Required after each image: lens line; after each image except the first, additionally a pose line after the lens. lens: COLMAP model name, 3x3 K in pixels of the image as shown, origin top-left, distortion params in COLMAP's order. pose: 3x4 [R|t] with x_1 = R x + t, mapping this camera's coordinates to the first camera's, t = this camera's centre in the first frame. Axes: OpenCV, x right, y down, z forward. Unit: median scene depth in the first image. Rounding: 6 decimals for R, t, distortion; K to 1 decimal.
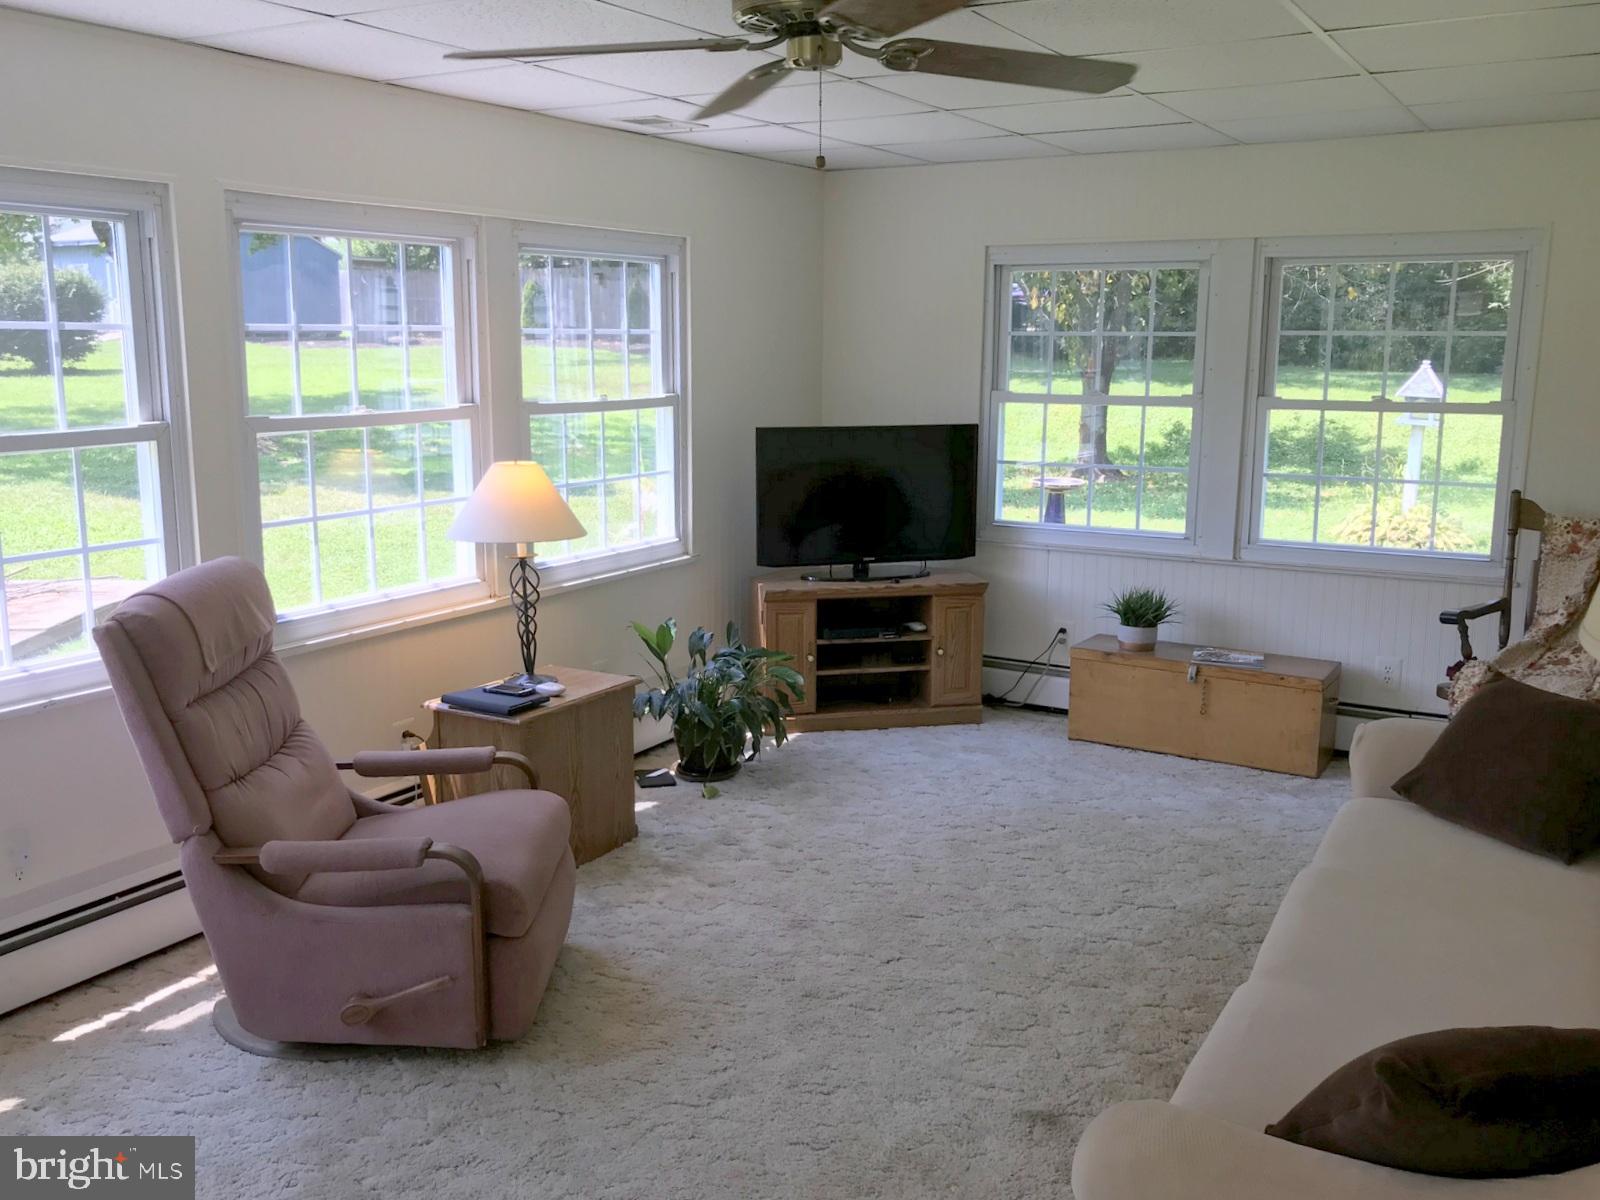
lens RADIAL K [[1304.8, 0, 797.7], [0, 1304.8, 591.1], [0, 0, 1]] dist [0.055303, -0.113636]
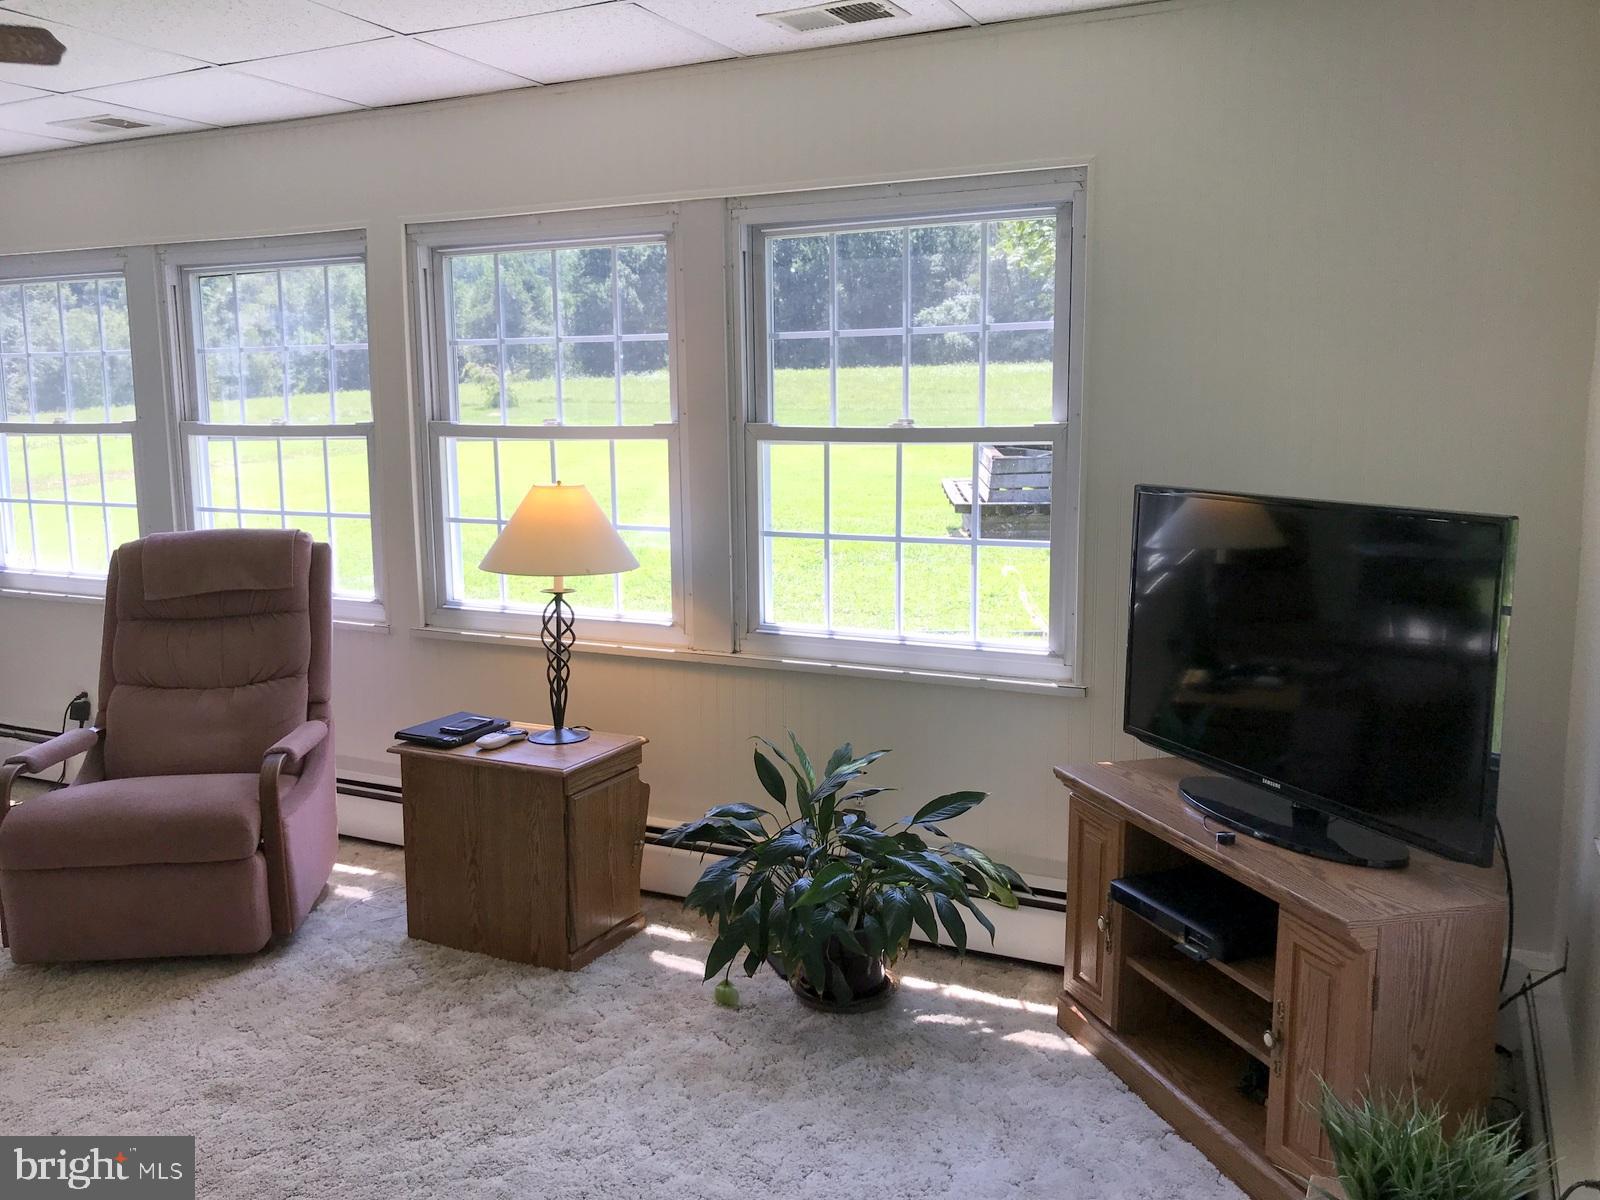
lens RADIAL K [[1304.8, 0, 797.7], [0, 1304.8, 591.1], [0, 0, 1]] dist [0.055303, -0.113636]
pose [[0.079004, 0.158134, -0.984252, 0.641109], [-0.147141, 0.978373, 0.145379, -0.172507], [0.985955, 0.133338, 0.100563, 1.059668]]
